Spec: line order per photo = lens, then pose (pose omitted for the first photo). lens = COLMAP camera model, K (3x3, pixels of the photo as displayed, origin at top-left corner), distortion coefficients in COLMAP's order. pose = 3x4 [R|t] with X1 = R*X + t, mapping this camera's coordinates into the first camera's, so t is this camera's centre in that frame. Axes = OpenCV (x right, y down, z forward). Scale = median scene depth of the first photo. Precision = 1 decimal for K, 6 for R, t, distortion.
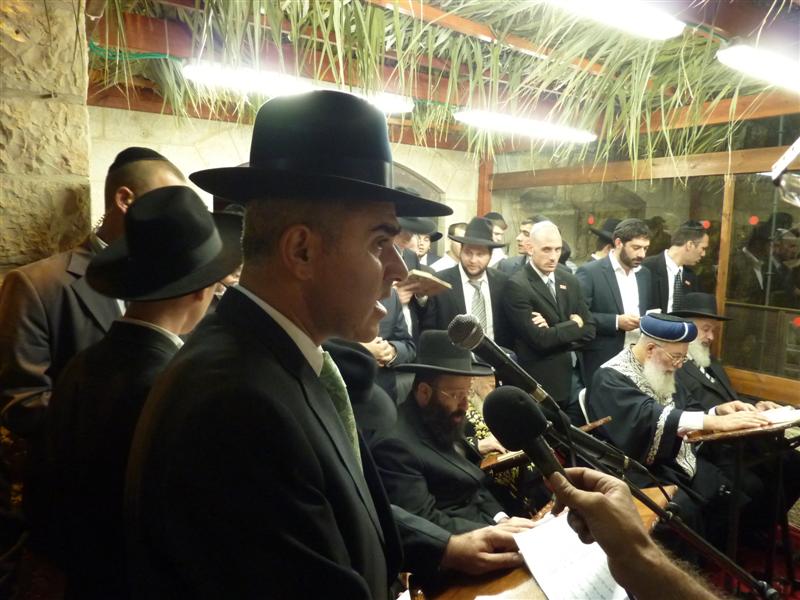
lens RADIAL K [[621.4, 0, 402.2], [0, 621.4, 286.9], [0, 0, 1]] dist [-0.009810, -0.008456]
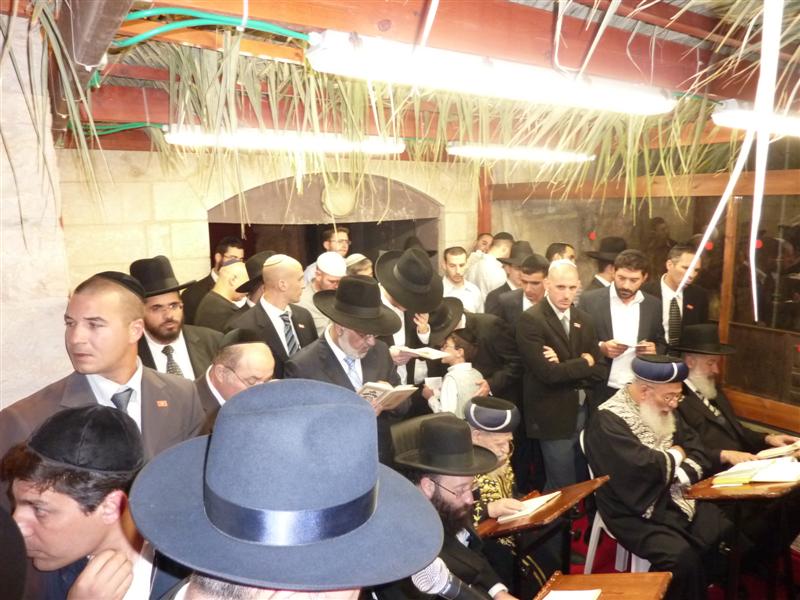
lens RADIAL K [[621.4, 0, 402.2], [0, 621.4, 286.9], [0, 0, 1]] dist [-0.009810, -0.008456]
pose [[0.999143, -0.036259, -0.019976, 0.024936], [0.037348, 0.997665, 0.057174, -0.117578], [0.017856, -0.057871, 0.998164, 0.011145]]
